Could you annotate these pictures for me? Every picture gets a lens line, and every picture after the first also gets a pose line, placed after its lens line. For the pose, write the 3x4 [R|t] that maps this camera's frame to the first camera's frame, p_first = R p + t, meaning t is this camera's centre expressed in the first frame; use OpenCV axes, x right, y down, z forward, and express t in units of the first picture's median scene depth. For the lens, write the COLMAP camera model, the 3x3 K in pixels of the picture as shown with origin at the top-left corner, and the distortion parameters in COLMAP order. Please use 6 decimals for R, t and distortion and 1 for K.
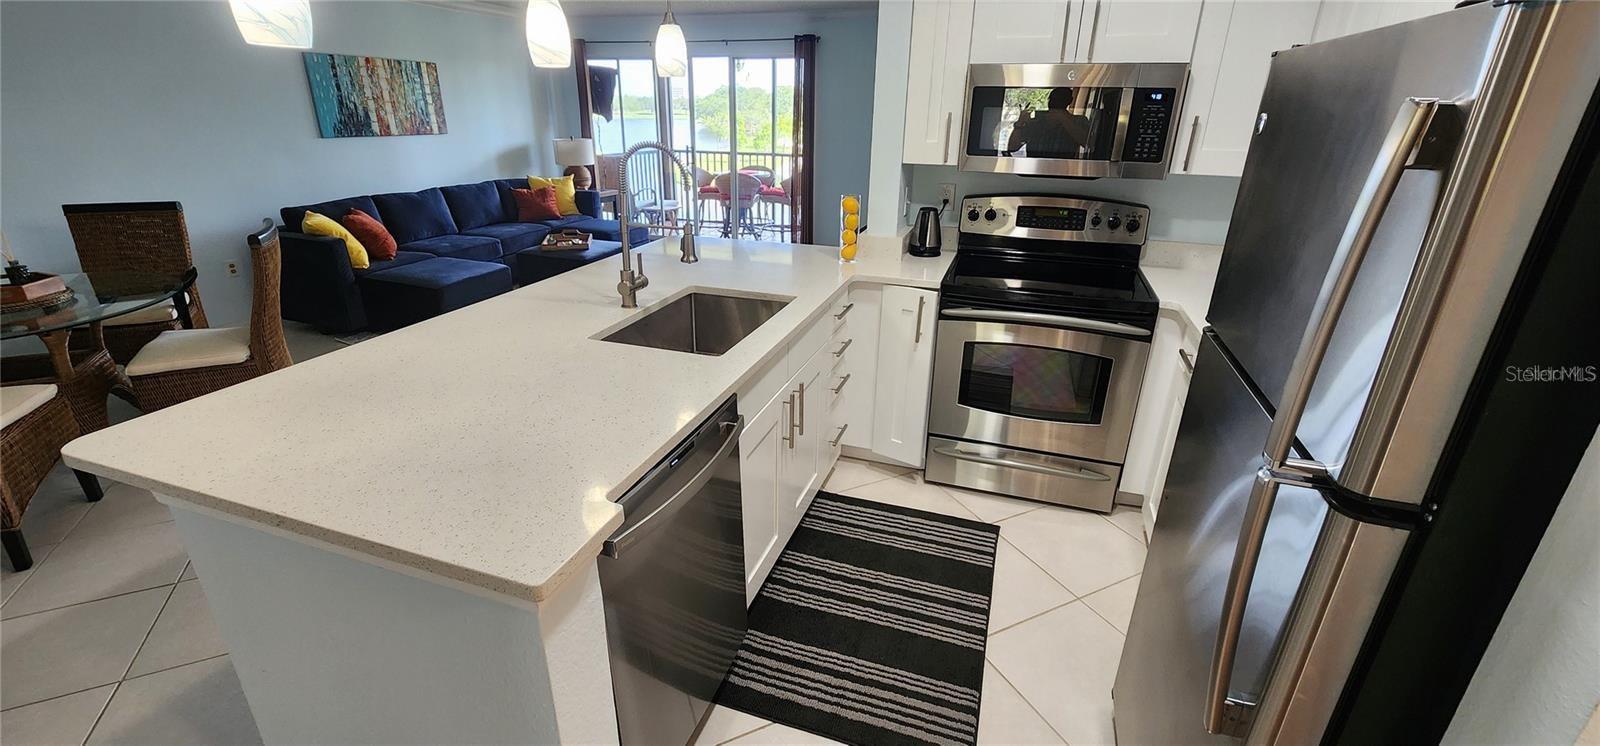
lens RADIAL K [[661.9, 0, 800.0], [0, 661.9, 373.0], [0, 0, 1]] dist [0.000553, 0.004051]
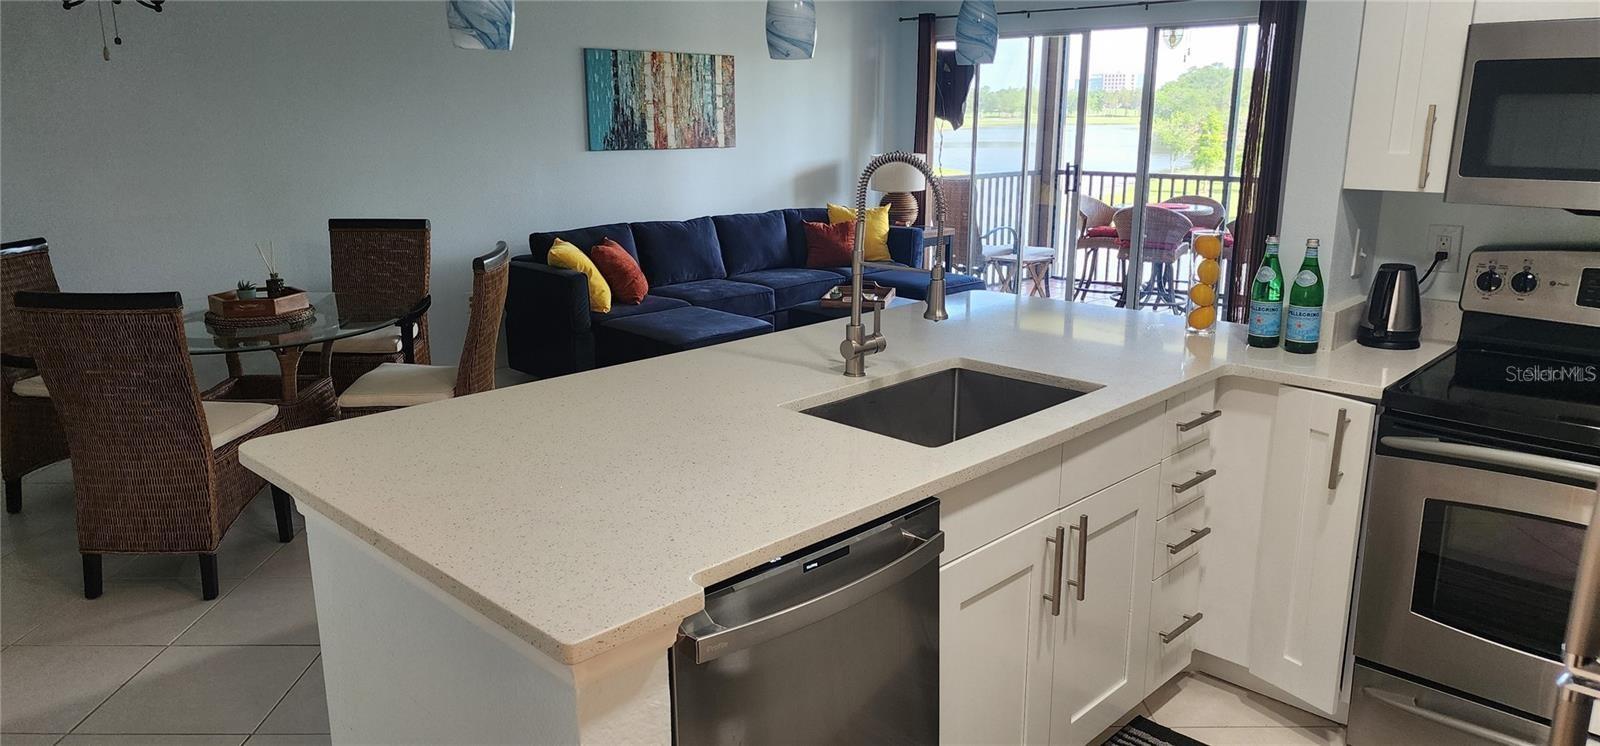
lens RADIAL K [[1080.8, 0, 797.1], [0, 1080.8, 392.9], [0, 0, 1]] dist [0.110865, -0.109626]
pose [[0.900907, 0.097159, -0.422998, 0.089414], [-0.149677, 0.984382, -0.092681, 0.017770], [0.407387, 0.146810, 0.901378, -0.041390]]
